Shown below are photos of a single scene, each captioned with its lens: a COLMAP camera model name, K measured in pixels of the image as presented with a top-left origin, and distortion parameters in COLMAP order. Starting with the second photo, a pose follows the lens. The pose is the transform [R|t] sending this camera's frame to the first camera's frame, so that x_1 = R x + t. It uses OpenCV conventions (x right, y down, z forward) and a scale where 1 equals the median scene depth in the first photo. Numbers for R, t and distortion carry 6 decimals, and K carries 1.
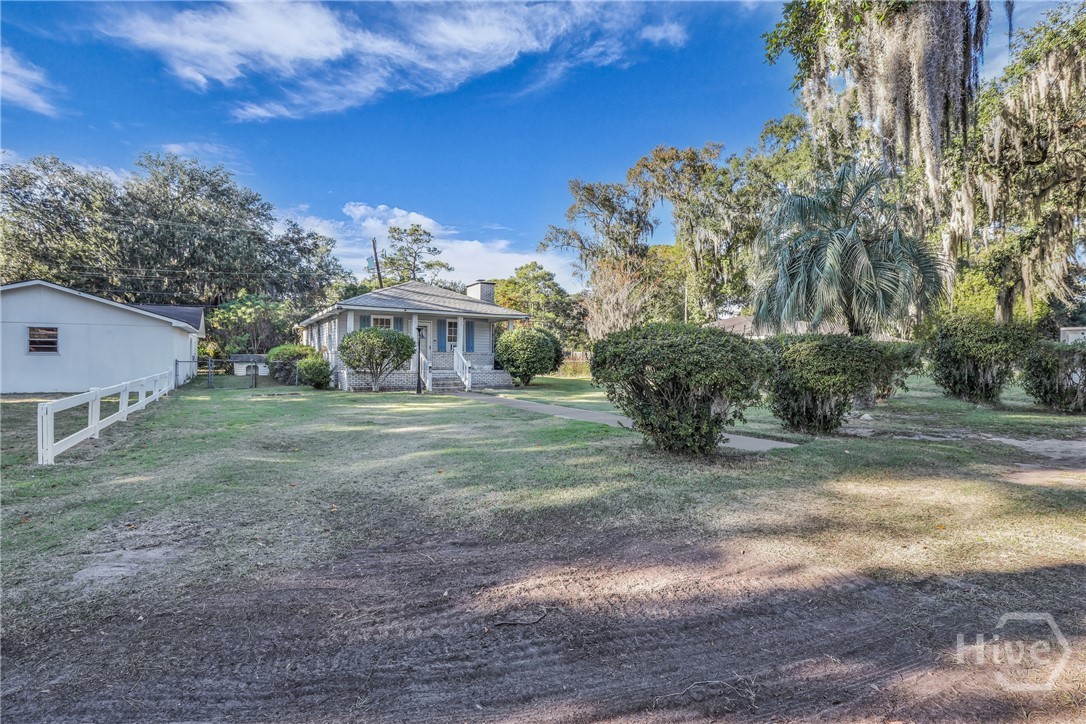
lens RADIAL K [[505.1, 0, 545.6], [0, 505.1, 363.9], [0, 0, 1]] dist [-0.029021, 0.000985]
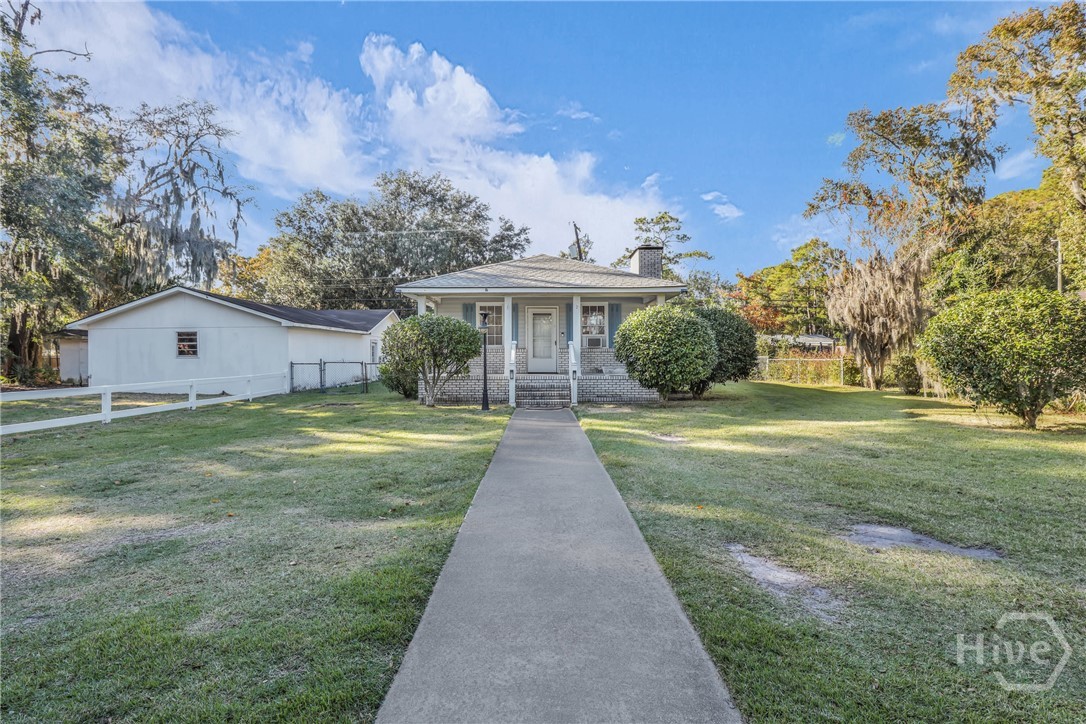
lens RADIAL K [[505.1, 0, 545.6], [0, 505.1, 363.9], [0, 0, 1]] dist [-0.029021, 0.000985]
pose [[0.849461, -0.003239, -0.527642, 0.096728], [0.003585, 0.999994, -0.000367, -0.001411], [0.527639, -0.001580, 0.849467, 0.257413]]
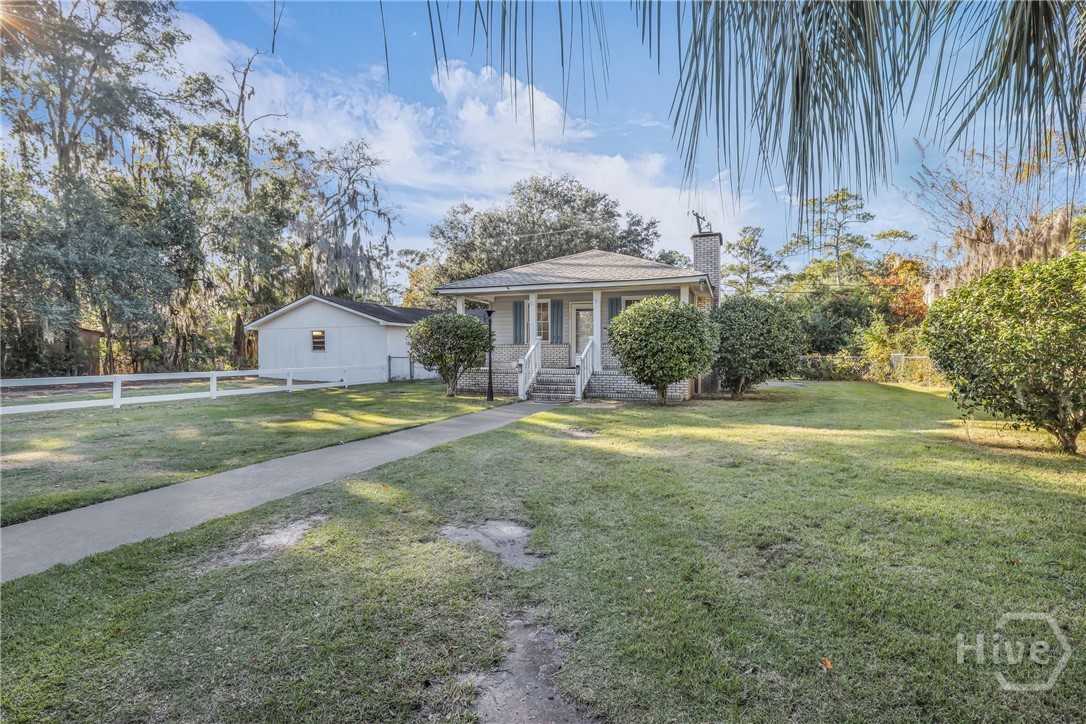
lens RADIAL K [[505.1, 0, 545.6], [0, 505.1, 363.9], [0, 0, 1]] dist [-0.029021, 0.000985]
pose [[0.608085, 0.009281, -0.793817, 0.205055], [-0.007309, 0.999955, 0.006092, 0.000383], [0.793838, 0.002097, 0.608126, 0.343188]]
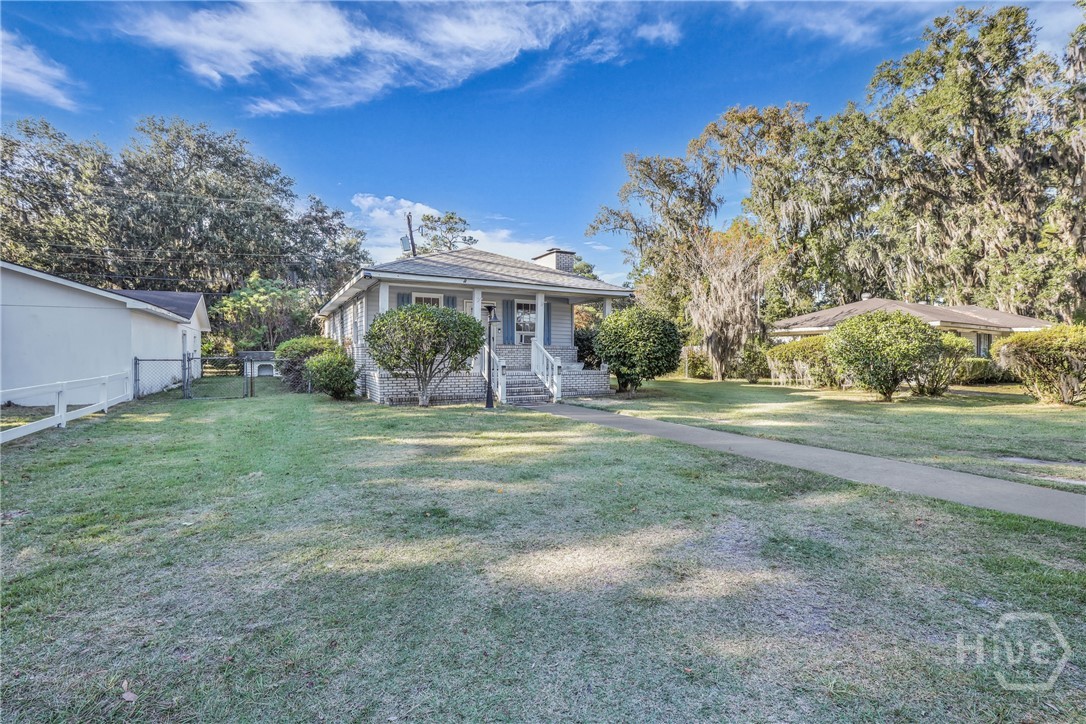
lens RADIAL K [[501.3, 0, 543.0], [0, 501.3, 362.0], [0, 0, 1]] dist [-0.026151, -0.000015]
pose [[0.998304, -0.004013, -0.058080, -0.080361], [0.004106, 0.999990, 0.001473, -0.000331], [0.058073, -0.001709, 0.998311, 0.202126]]
